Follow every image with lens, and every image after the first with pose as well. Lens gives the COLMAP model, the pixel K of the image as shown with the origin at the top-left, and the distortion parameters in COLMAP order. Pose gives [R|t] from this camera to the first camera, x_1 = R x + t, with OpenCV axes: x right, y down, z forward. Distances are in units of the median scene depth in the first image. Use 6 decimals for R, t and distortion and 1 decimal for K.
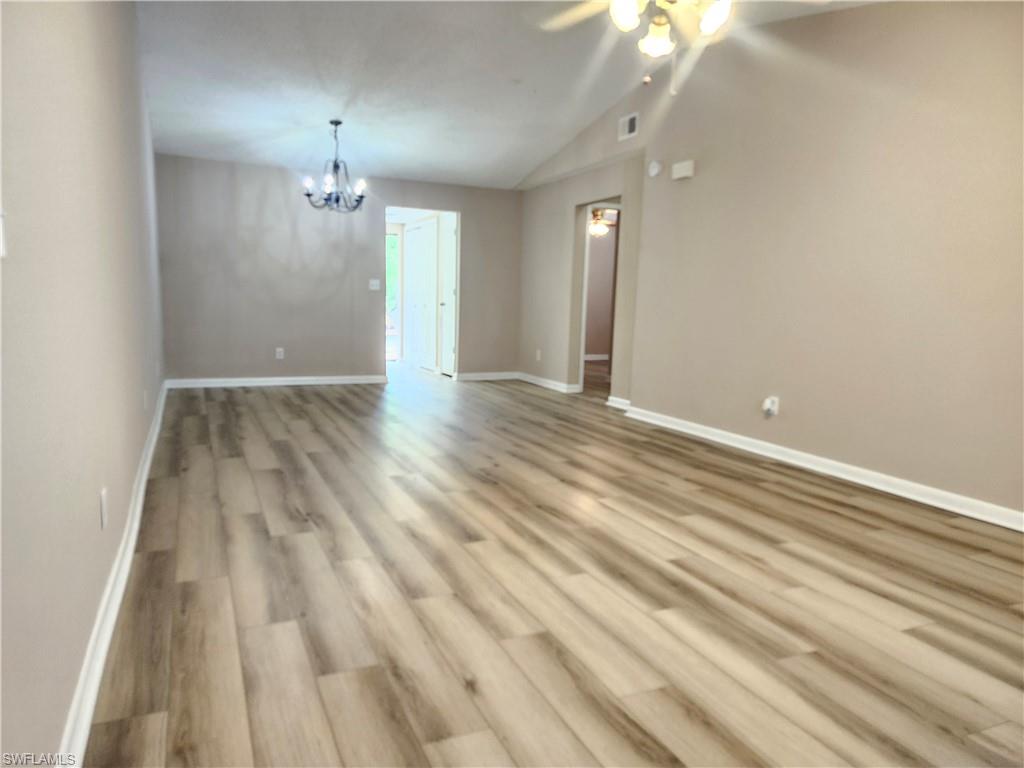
lens RADIAL K [[699.5, 0, 496.2], [0, 699.5, 392.1], [0, 0, 1]] dist [0.115212, -0.067173]
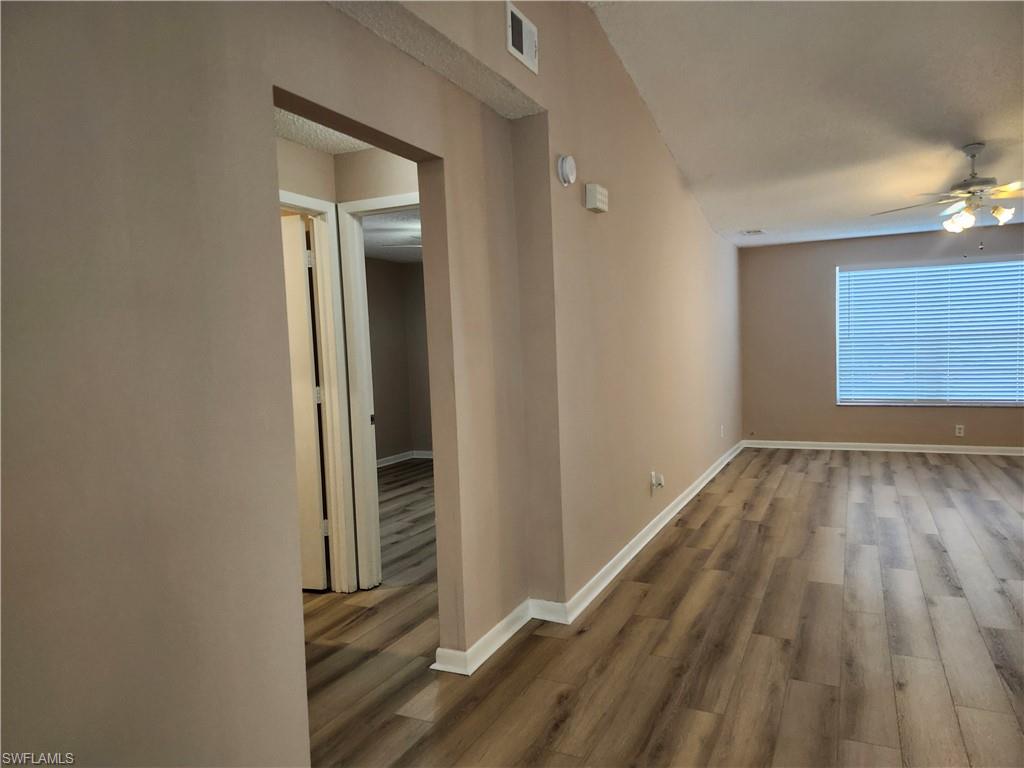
lens RADIAL K [[716.8, 0, 512.0], [0, 716.8, 384.0], [0, 0, 1]] dist [0.080927, -0.072478]
pose [[-0.667321, -0.047227, 0.743272, -0.294398], [0.114340, 0.979660, 0.164903, -0.399008], [-0.735941, 0.195029, -0.648348, 2.329903]]
